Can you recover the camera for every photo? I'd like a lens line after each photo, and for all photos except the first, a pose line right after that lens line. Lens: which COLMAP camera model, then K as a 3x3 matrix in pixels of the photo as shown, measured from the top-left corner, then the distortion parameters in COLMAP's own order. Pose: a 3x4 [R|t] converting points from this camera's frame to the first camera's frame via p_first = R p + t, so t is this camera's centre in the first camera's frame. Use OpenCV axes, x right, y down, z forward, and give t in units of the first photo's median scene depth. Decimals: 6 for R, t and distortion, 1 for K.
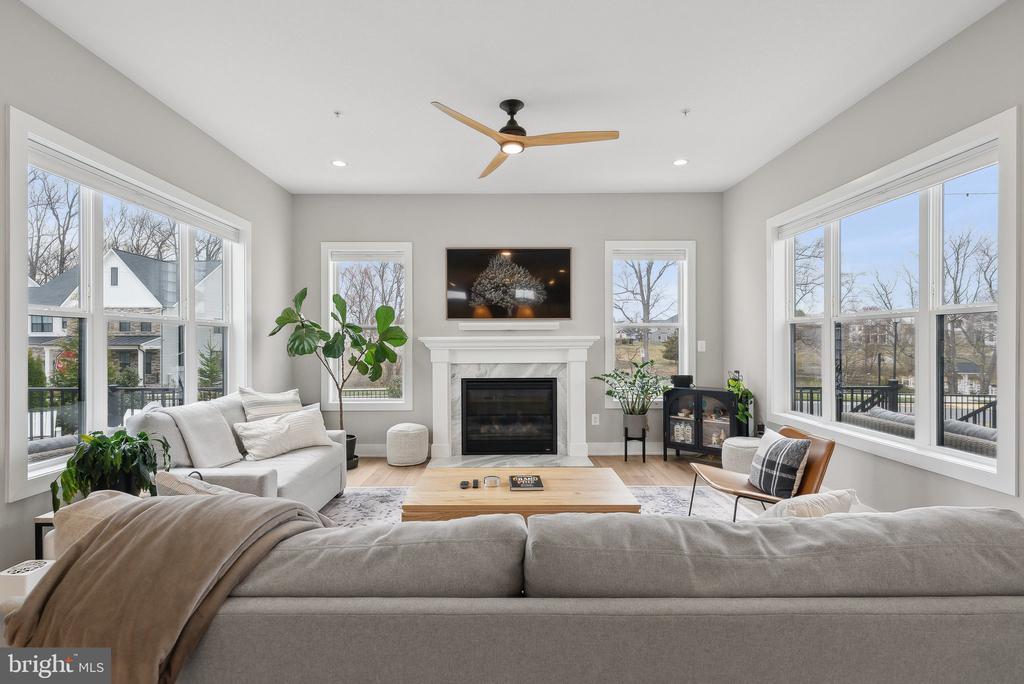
lens RADIAL K [[462.1, 0, 495.8], [0, 462.1, 344.8], [0, 0, 1]] dist [-0.000955, 0.001176]
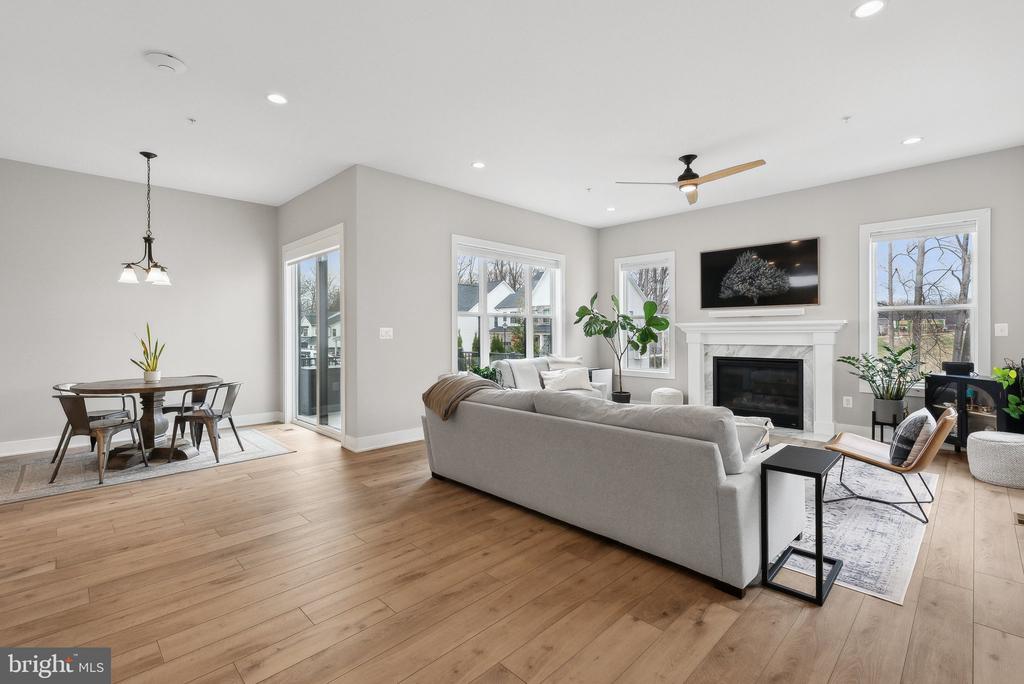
lens RADIAL K [[462.1, 0, 518.2], [0, 462.1, 330.4], [0, 0, 1]] dist [-0.000955, 0.001176]
pose [[0.704004, -0.002066, -0.710193, 0.449856], [-0.001893, 0.999987, -0.004785, 0.010579], [0.710193, 0.004713, 0.703991, -0.242423]]
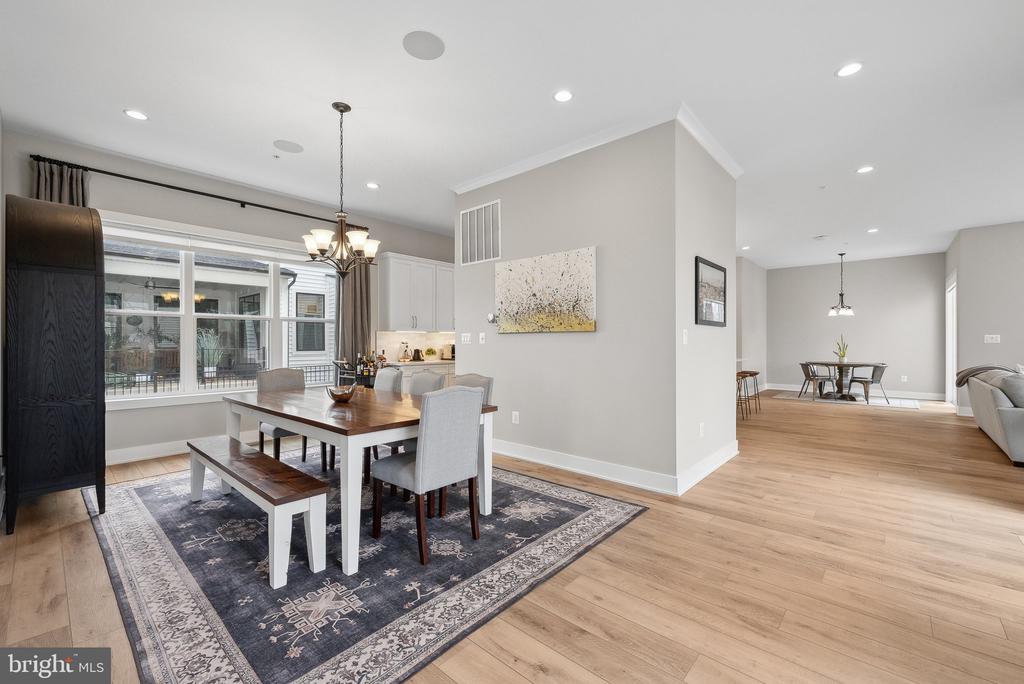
lens RADIAL K [[432.1, 0, 504.3], [0, 432.1, 336.1], [0, 0, 1]] dist [-0.000987, 0.000230]
pose [[-0.686138, -0.003648, -0.727463, 1.545377], [-0.005857, 0.999983, 0.000509, 0.006599], [0.727448, 0.004610, -0.686147, 0.093144]]
